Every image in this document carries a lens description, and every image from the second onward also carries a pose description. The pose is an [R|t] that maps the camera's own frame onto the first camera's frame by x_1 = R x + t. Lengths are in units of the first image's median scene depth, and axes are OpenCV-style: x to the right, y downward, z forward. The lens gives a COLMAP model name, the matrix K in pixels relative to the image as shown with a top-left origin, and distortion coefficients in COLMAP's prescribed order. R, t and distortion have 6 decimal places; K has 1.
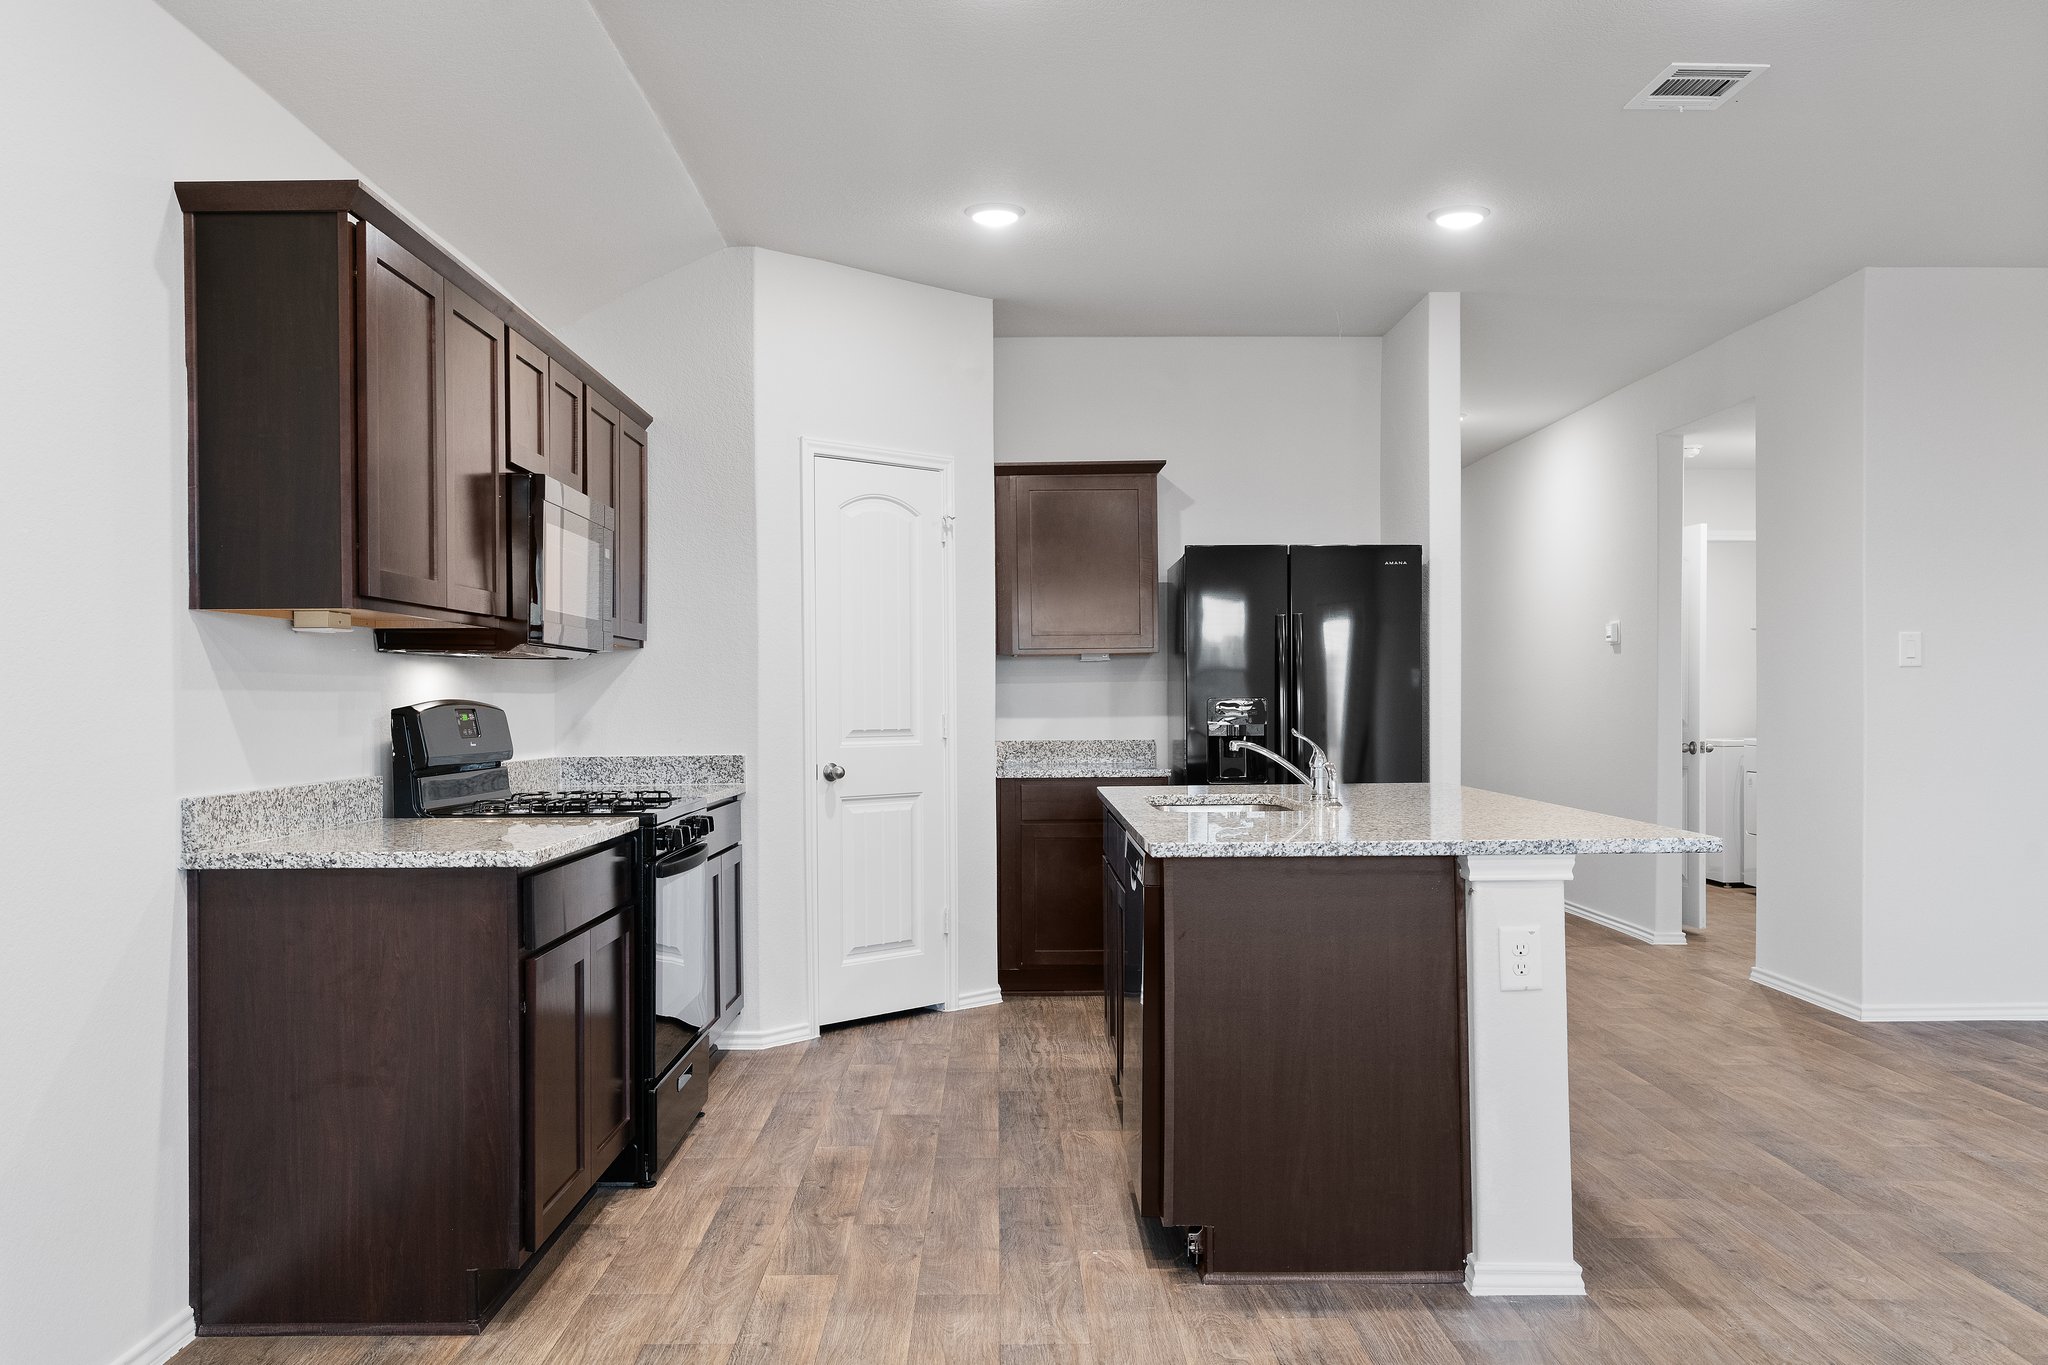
lens RADIAL K [[1663.1, 0, 1009.3], [0, 1663.1, 737.7], [0, 0, 1]] dist [0.013449, -0.005706]
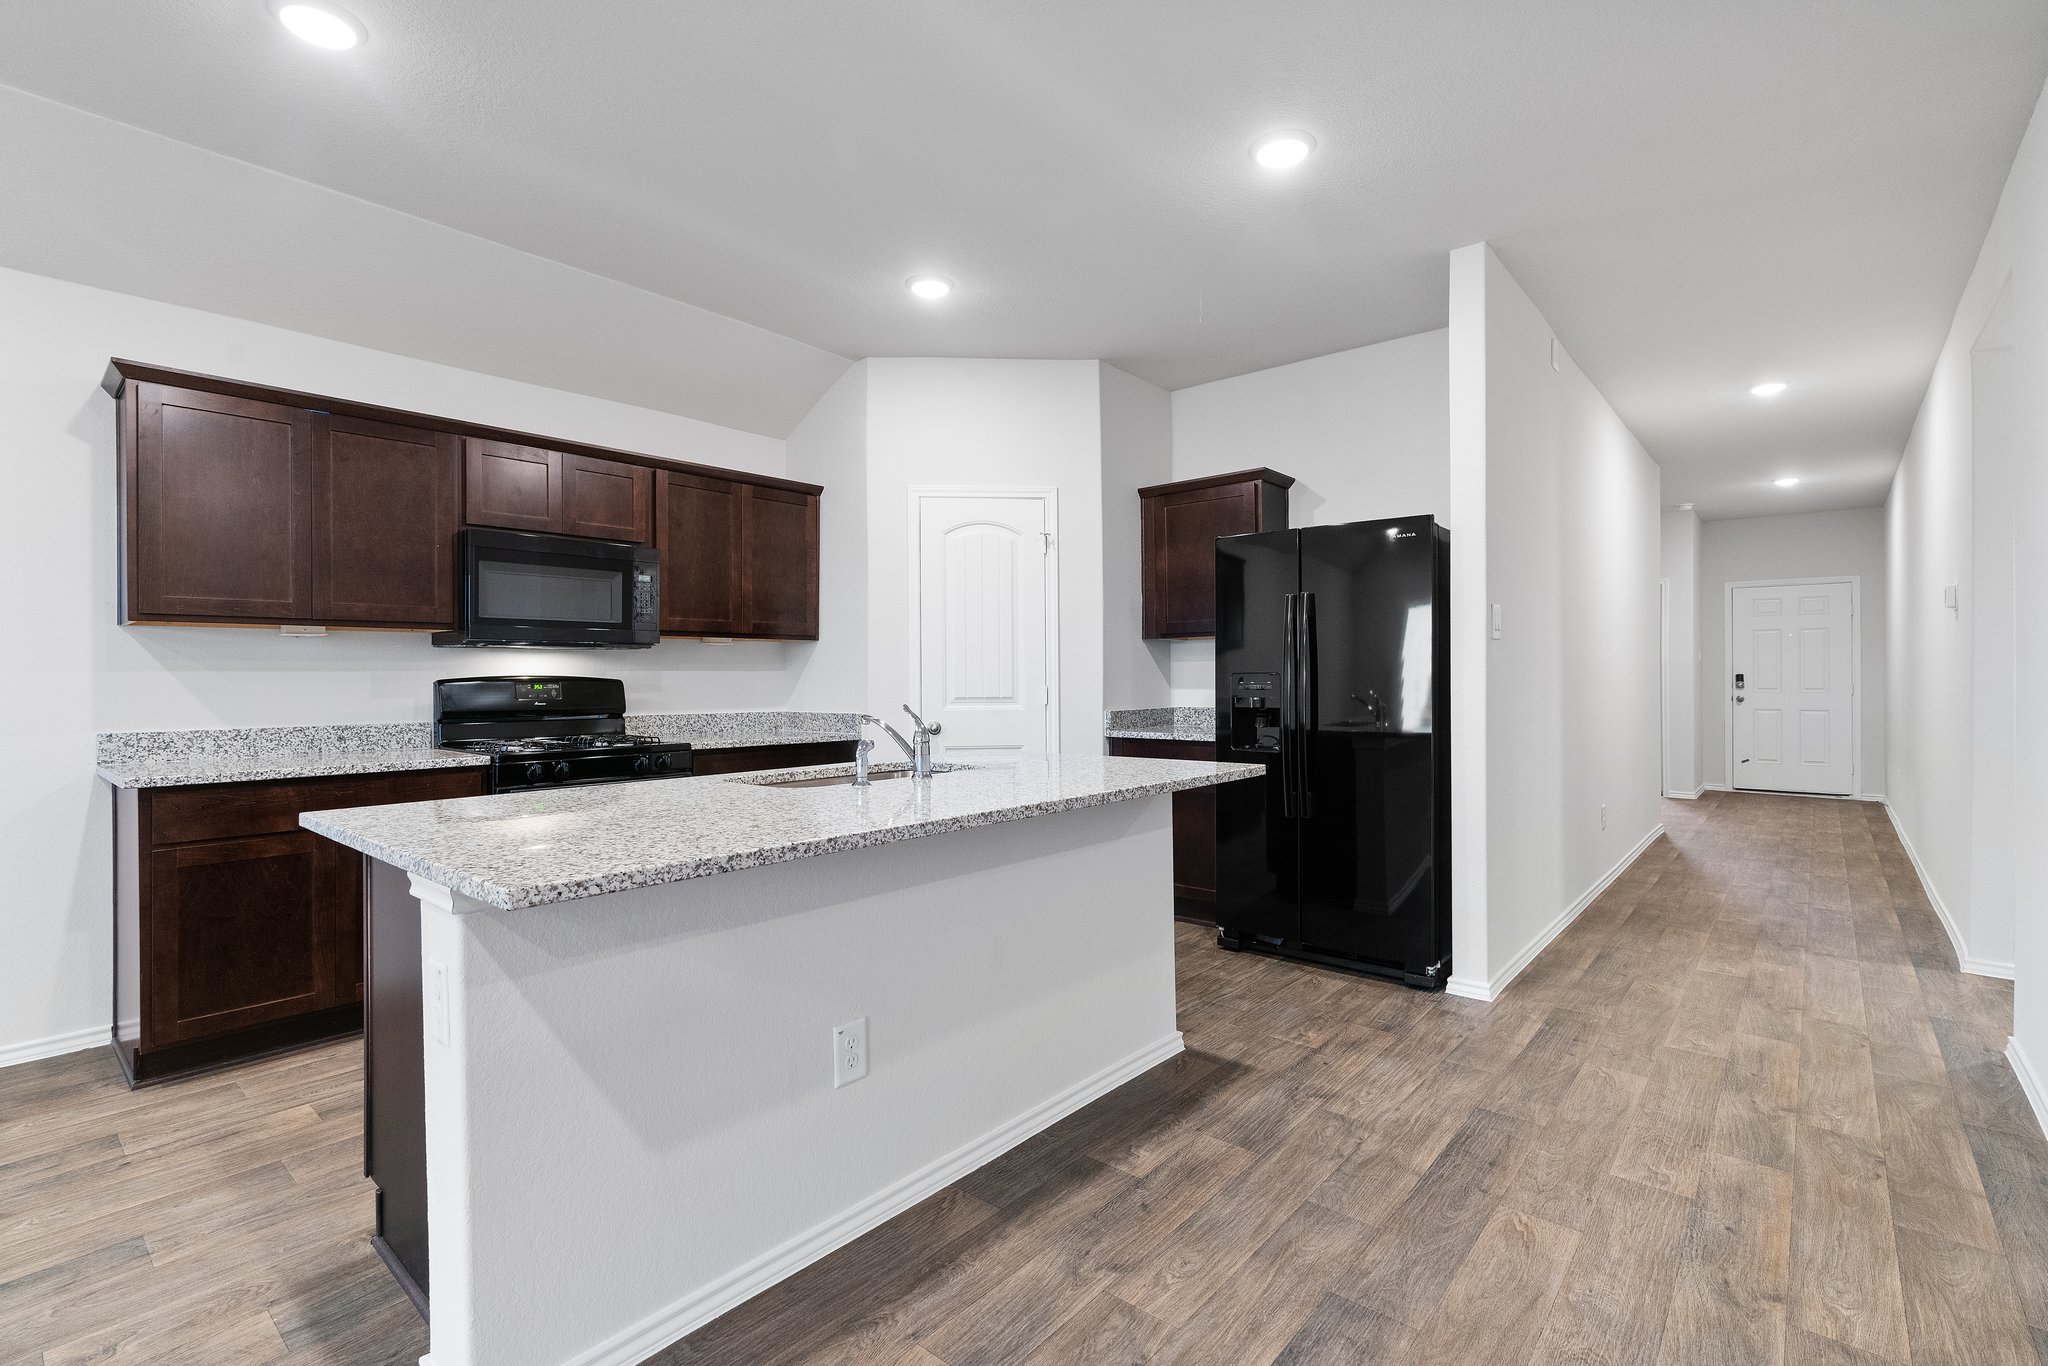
lens RADIAL K [[923.5, 0, 1043.6], [0, 923.5, 686.1], [0, 0, 1]] dist [-0.009822, 0.003974]
pose [[0.753063, 0.006022, -0.657921, 0.621924], [-0.013744, 0.999884, -0.006580, -0.013496], [0.657805, 0.013997, 0.753058, 0.656806]]
